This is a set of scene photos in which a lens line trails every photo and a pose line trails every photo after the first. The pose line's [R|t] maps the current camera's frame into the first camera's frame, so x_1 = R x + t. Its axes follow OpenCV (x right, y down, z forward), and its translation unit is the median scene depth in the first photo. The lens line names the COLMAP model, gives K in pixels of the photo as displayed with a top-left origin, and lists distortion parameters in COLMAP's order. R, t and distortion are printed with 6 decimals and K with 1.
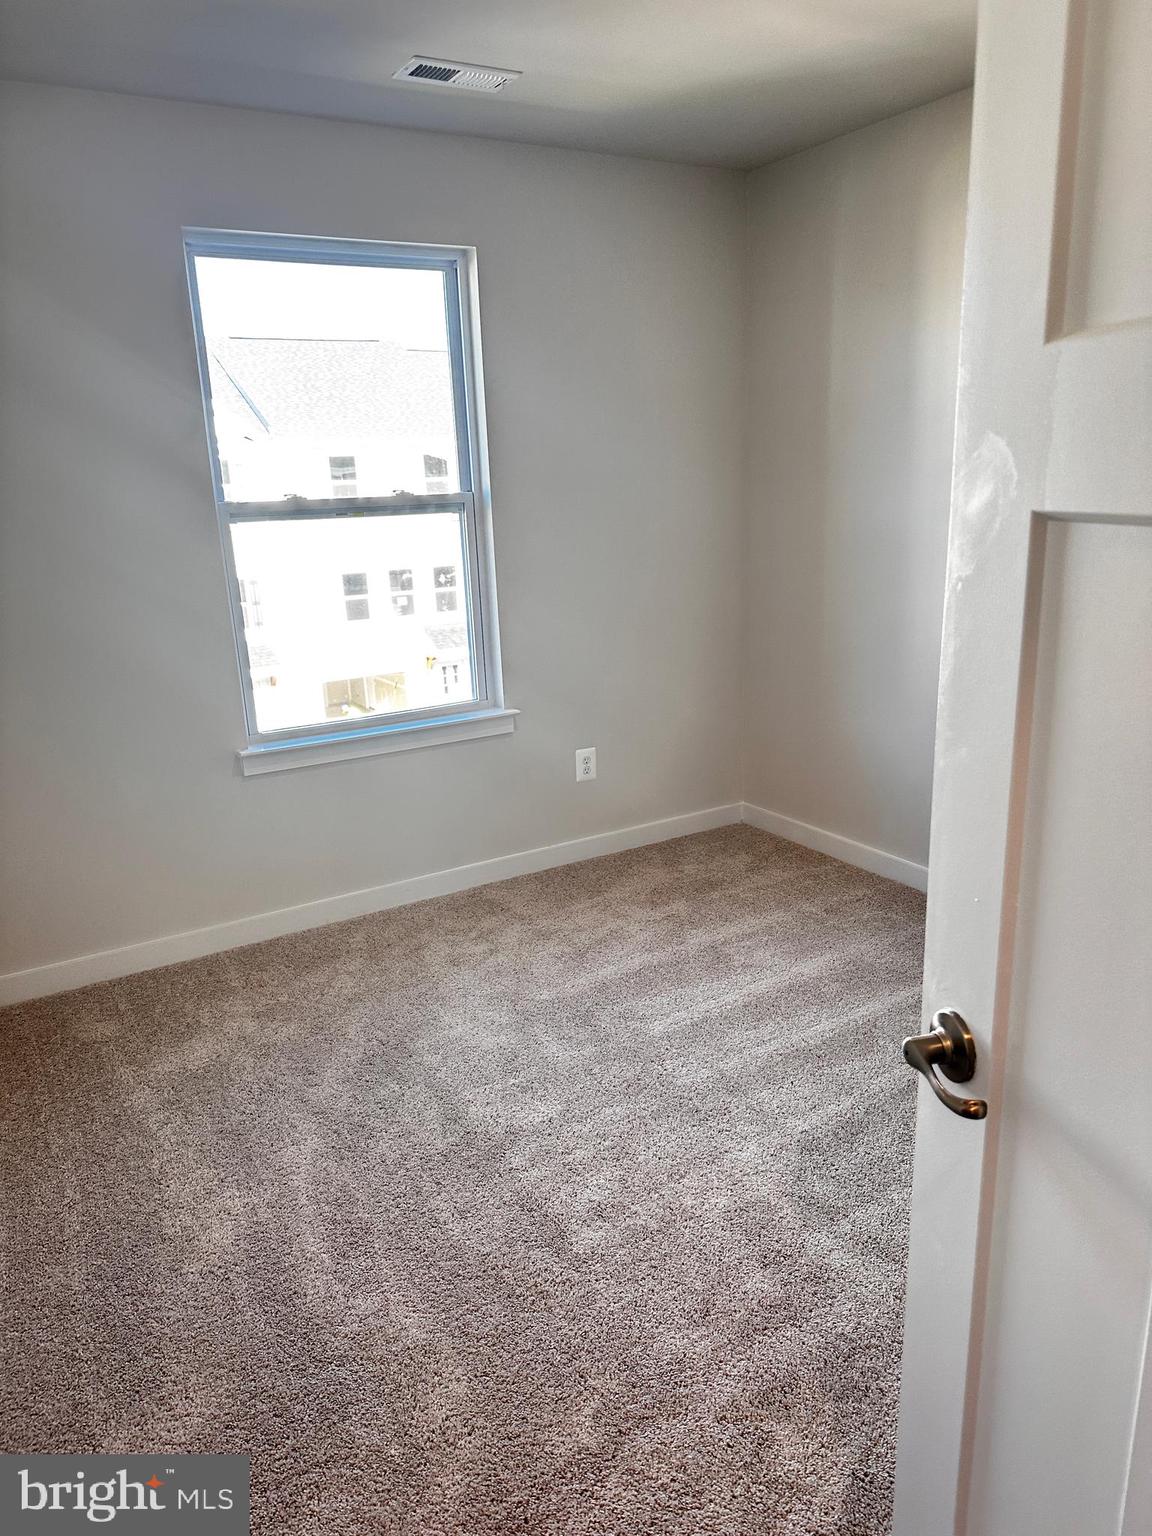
lens RADIAL K [[1067.7, 0, 576.0], [0, 1067.7, 768.0], [0, 0, 1]] dist [0.048445, -0.141186]
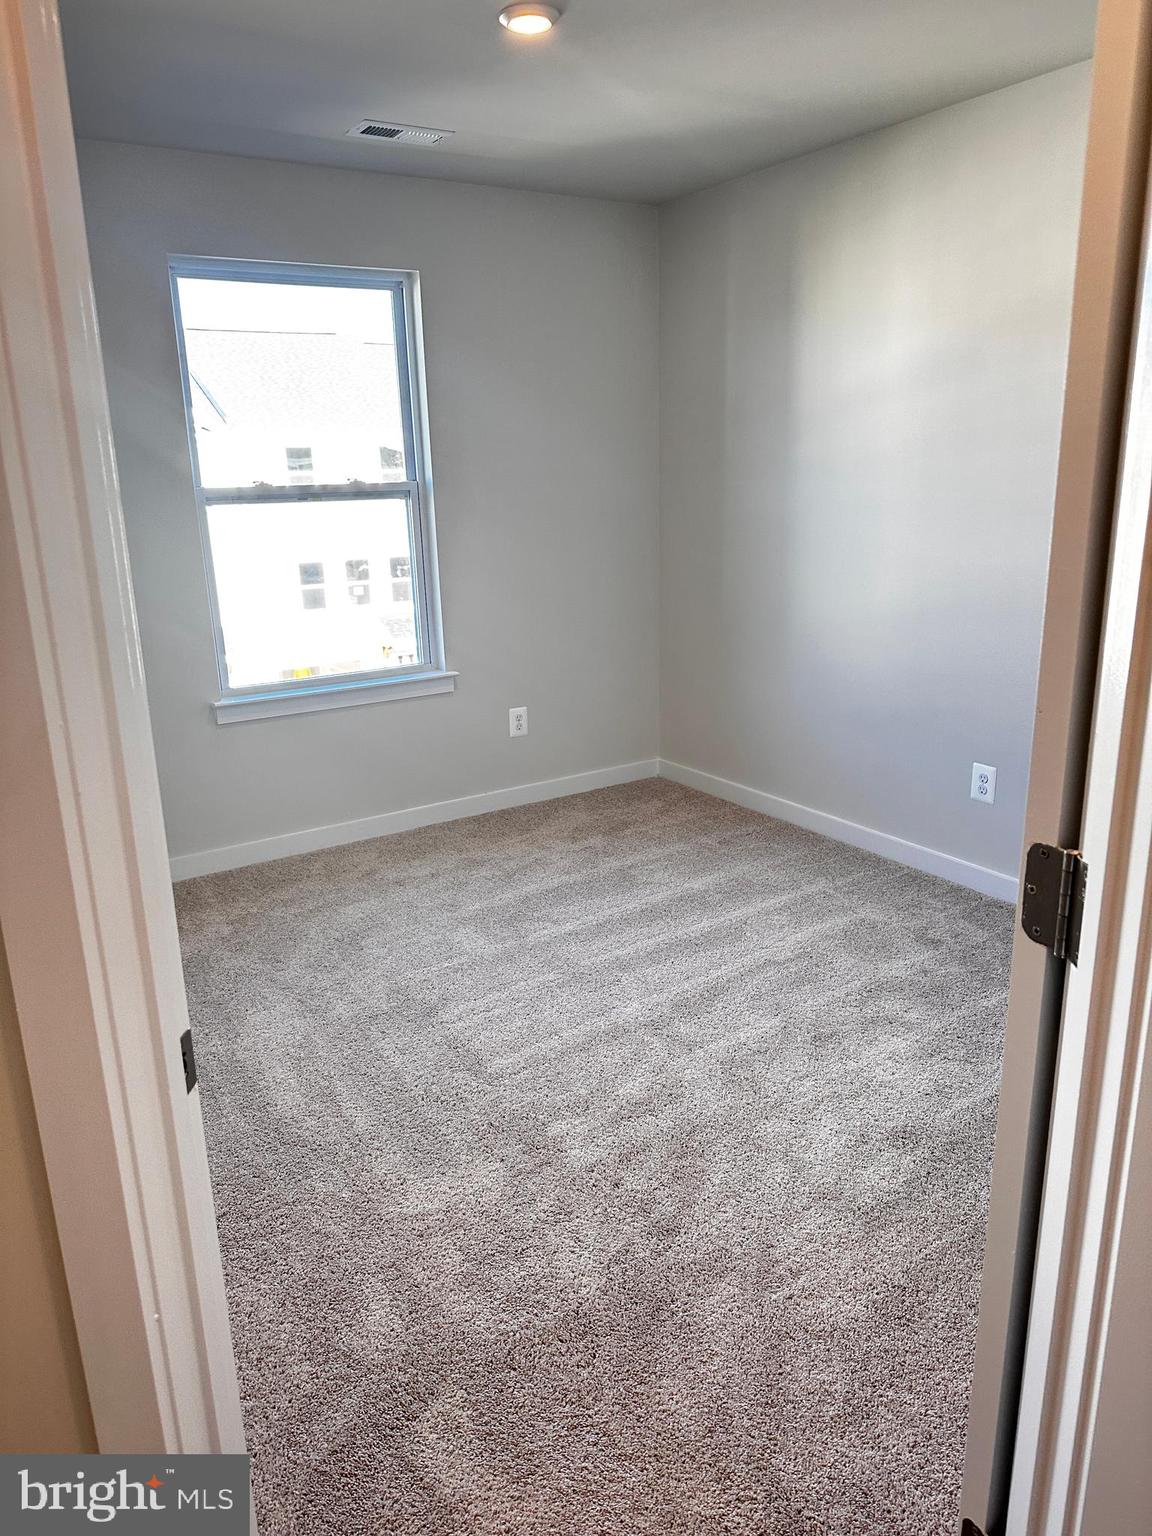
lens RADIAL K [[1067.7, 0, 576.0], [0, 1067.7, 768.0], [0, 0, 1]] dist [0.048445, -0.141186]
pose [[0.999240, 0.001597, 0.038935, 0.030374], [-0.001795, 0.999986, 0.005045, 0.046004], [-0.038926, -0.005111, 0.999229, -0.164207]]
